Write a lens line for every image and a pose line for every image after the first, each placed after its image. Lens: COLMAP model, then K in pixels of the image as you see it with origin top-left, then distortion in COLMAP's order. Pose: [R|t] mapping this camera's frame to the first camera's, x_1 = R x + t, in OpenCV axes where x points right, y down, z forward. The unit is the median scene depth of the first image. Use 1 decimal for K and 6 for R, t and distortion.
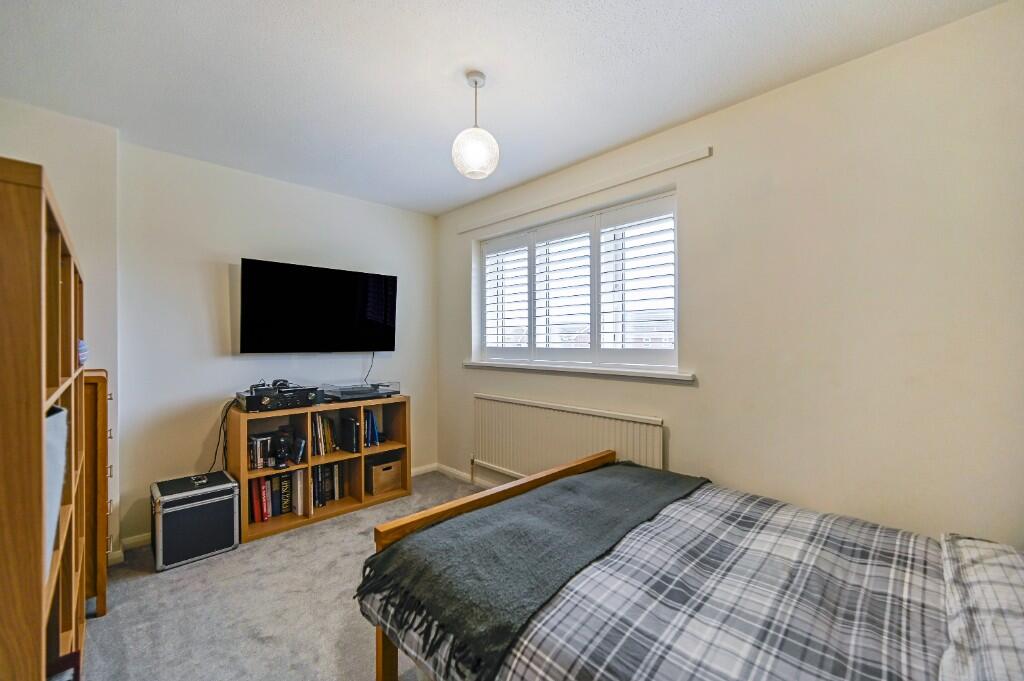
lens RADIAL K [[409.6, 0, 509.4], [0, 409.6, 337.5], [0, 0, 1]] dist [0.000131, 0.000017]
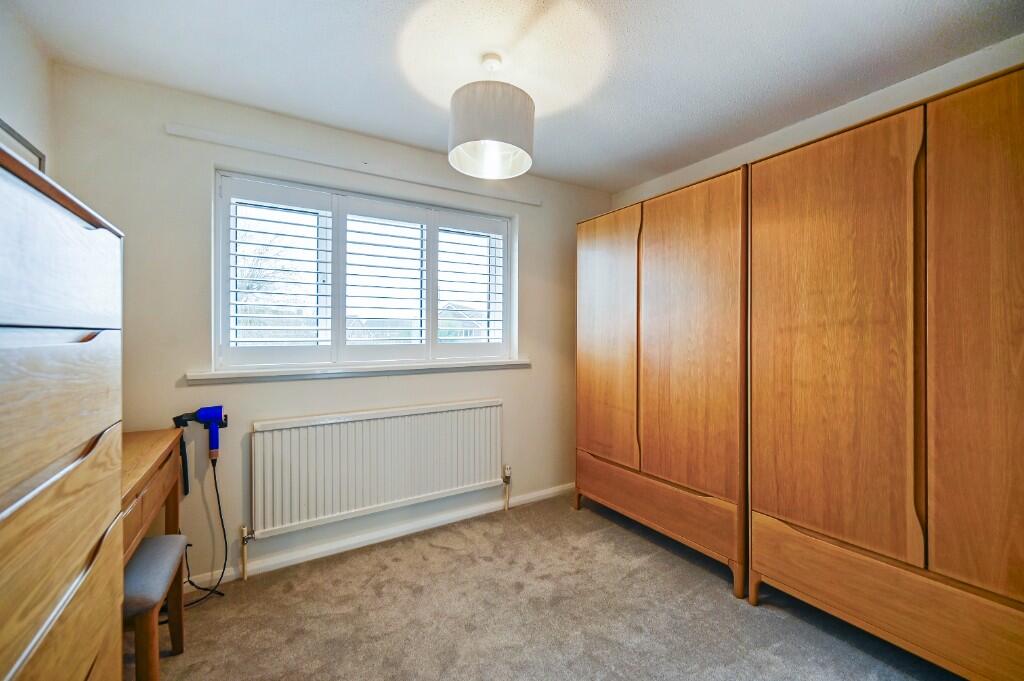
lens RADIAL K [[409.6, 0, 508.9], [0, 409.6, 342.7], [0, 0, 1]] dist [0.000131, 0.000017]
pose [[0.230342, 0.007055, 0.973084, -0.636006], [0.005537, 0.999948, -0.008560, 0.029625], [-0.973094, 0.007359, 0.230291, 0.515068]]
